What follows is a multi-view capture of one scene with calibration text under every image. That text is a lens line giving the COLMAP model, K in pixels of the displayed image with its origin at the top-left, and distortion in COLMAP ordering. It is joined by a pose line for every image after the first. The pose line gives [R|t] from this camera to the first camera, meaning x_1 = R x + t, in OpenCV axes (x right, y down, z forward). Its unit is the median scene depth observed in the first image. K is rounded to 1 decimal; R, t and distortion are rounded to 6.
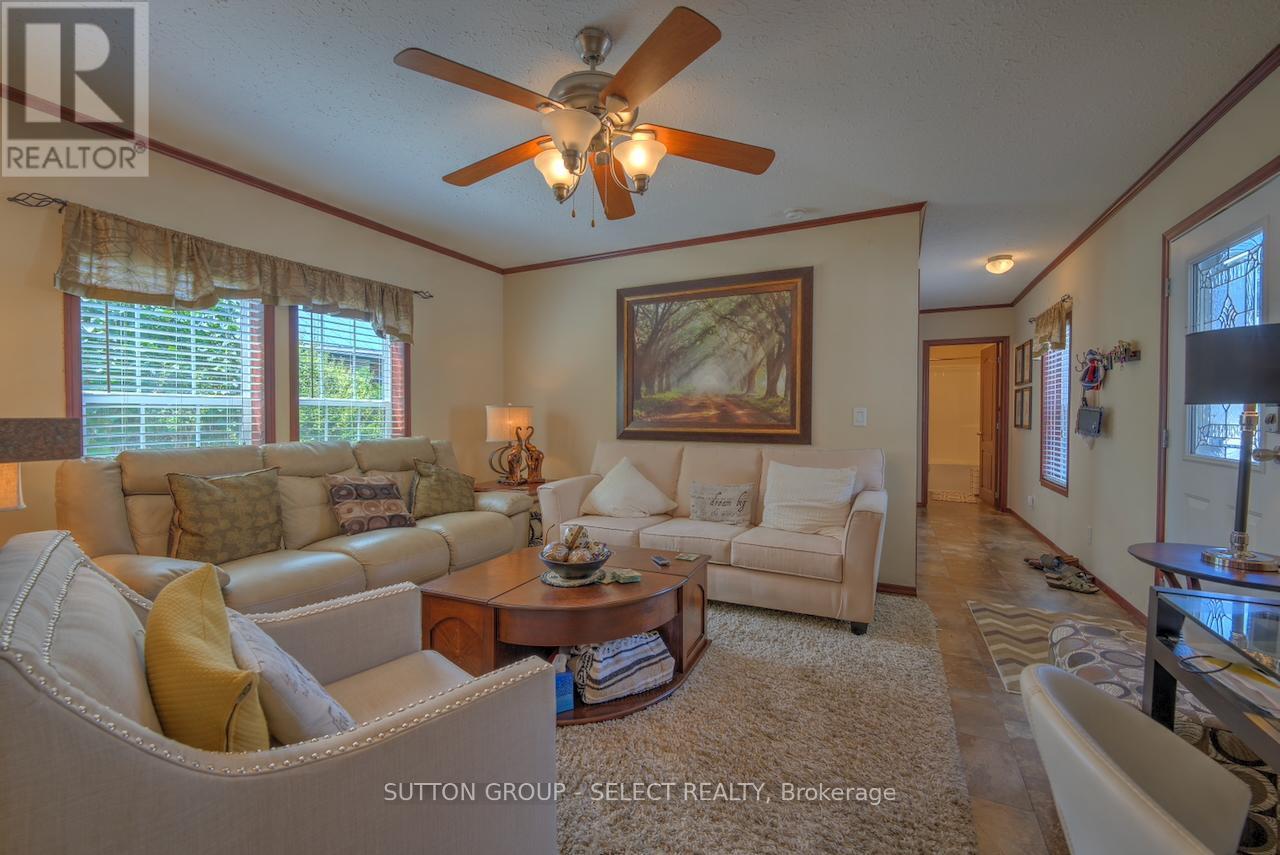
lens RADIAL K [[518.4, 0, 638.4], [0, 518.4, 427.8], [0, 0, 1]] dist [-0.003806, -0.003117]
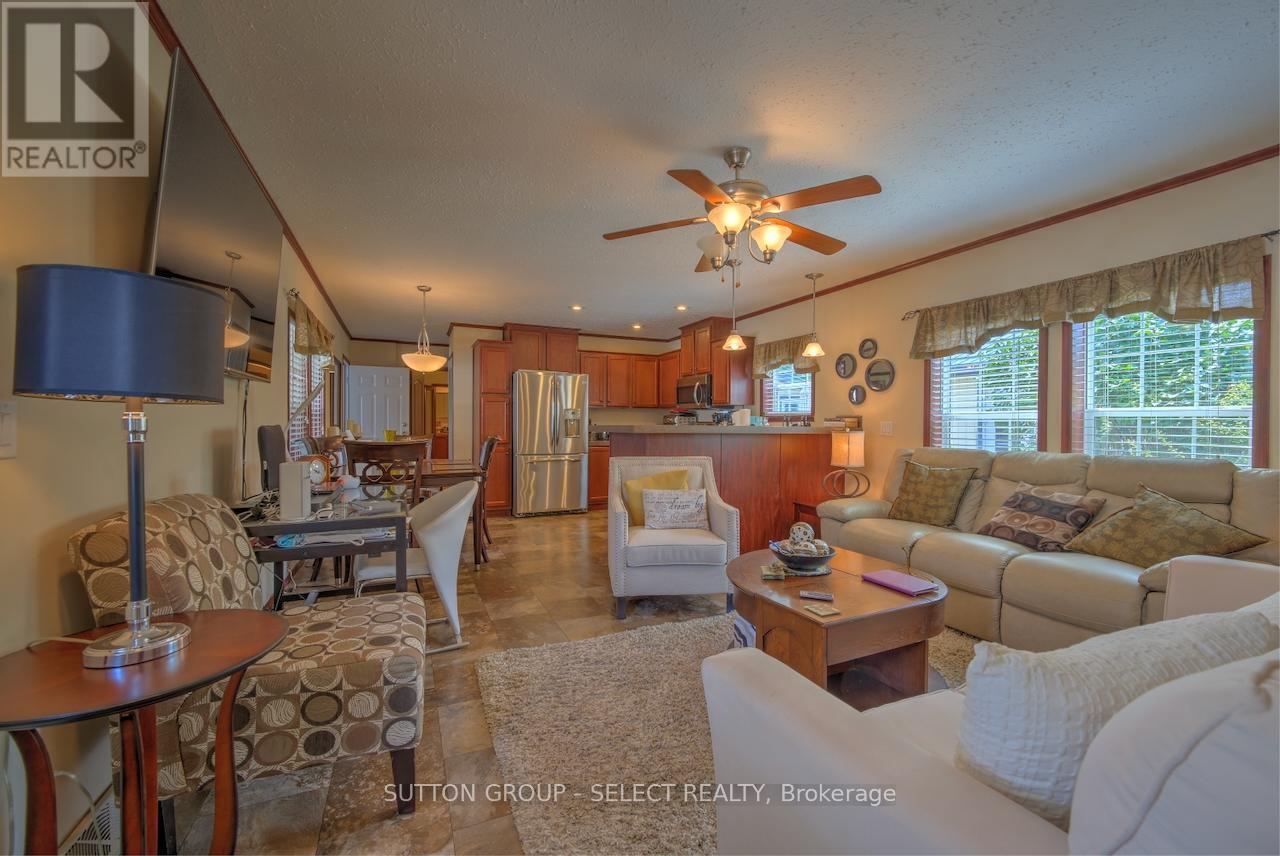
lens RADIAL K [[518.4, 0, 638.4], [0, 518.4, 428.3], [0, 0, 1]] dist [-0.003806, -0.003117]
pose [[-0.634190, 0.000305, -0.773177, 0.752706], [-0.027033, 0.999380, 0.022567, -0.024477], [0.772704, 0.035213, -0.633789, 1.109251]]
